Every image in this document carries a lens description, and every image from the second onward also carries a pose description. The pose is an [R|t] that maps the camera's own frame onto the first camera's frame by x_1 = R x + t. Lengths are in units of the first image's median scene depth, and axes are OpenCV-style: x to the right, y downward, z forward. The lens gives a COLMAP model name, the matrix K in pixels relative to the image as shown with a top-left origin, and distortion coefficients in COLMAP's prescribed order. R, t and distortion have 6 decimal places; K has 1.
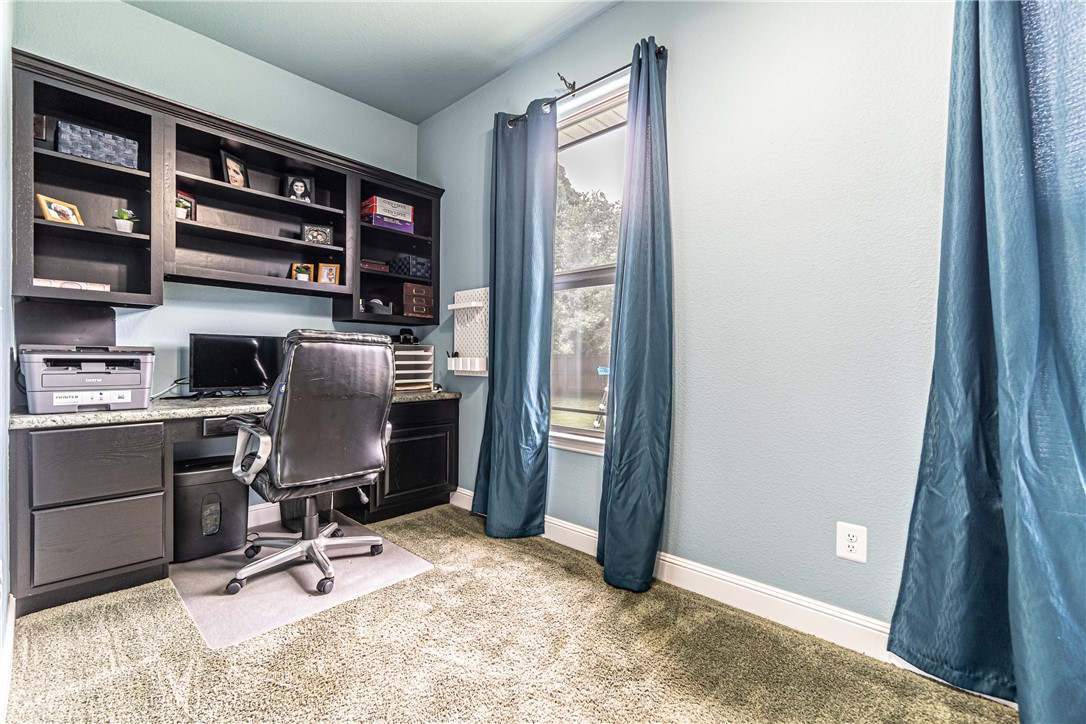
lens RADIAL K [[486.4, 0, 543.0], [0, 486.4, 362.0], [0, 0, 1]] dist [0.027780, -0.000011]
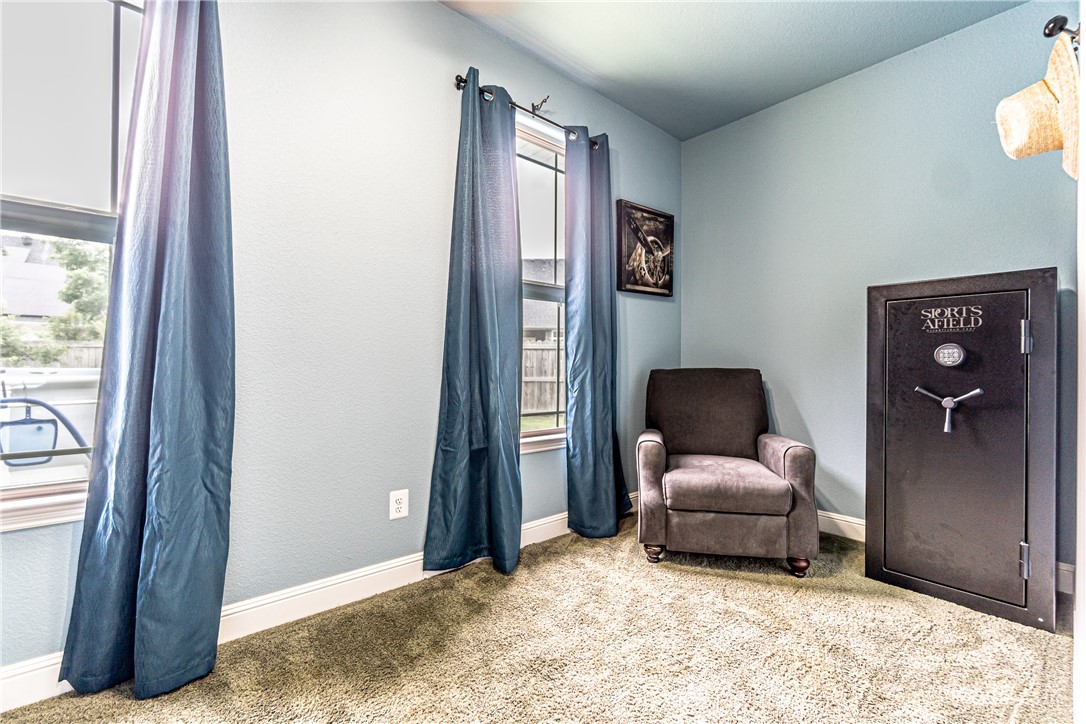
lens RADIAL K [[466.3, 0, 537.8], [0, 466.3, 363.3], [0, 0, 1]] dist [-0.000937, -0.000163]
pose [[0.119685, -0.004988, 0.992799, -0.530572], [0.000068, 0.999987, 0.005016, -0.009056], [-0.992812, -0.000533, 0.119684, 0.490793]]
